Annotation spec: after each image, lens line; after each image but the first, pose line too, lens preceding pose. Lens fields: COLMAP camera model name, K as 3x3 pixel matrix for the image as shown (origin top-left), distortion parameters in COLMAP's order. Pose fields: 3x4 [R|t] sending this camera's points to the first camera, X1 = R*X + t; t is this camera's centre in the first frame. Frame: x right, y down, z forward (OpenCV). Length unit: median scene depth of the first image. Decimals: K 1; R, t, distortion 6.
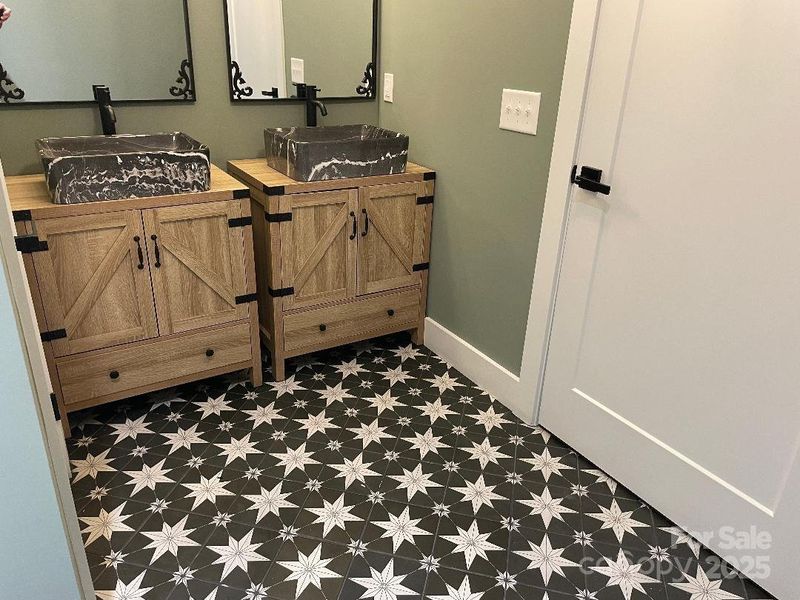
lens RADIAL K [[594.8, 0, 400.0], [0, 594.8, 300.0], [0, 0, 1]] dist [0.096031, -0.125954]
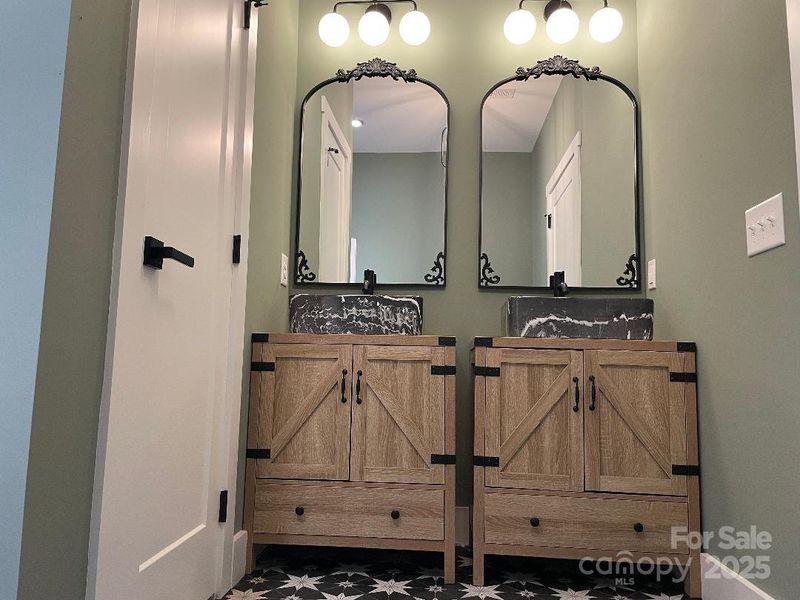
lens RADIAL K [[594.8, 0, 400.0], [0, 594.8, 300.0], [0, 0, 1]] dist [0.096031, -0.125954]
pose [[0.812031, -0.083253, -0.577645, 0.235027], [-0.228330, 0.865560, -0.445726, 0.209526], [0.537094, 0.493837, 0.683852, 0.230210]]
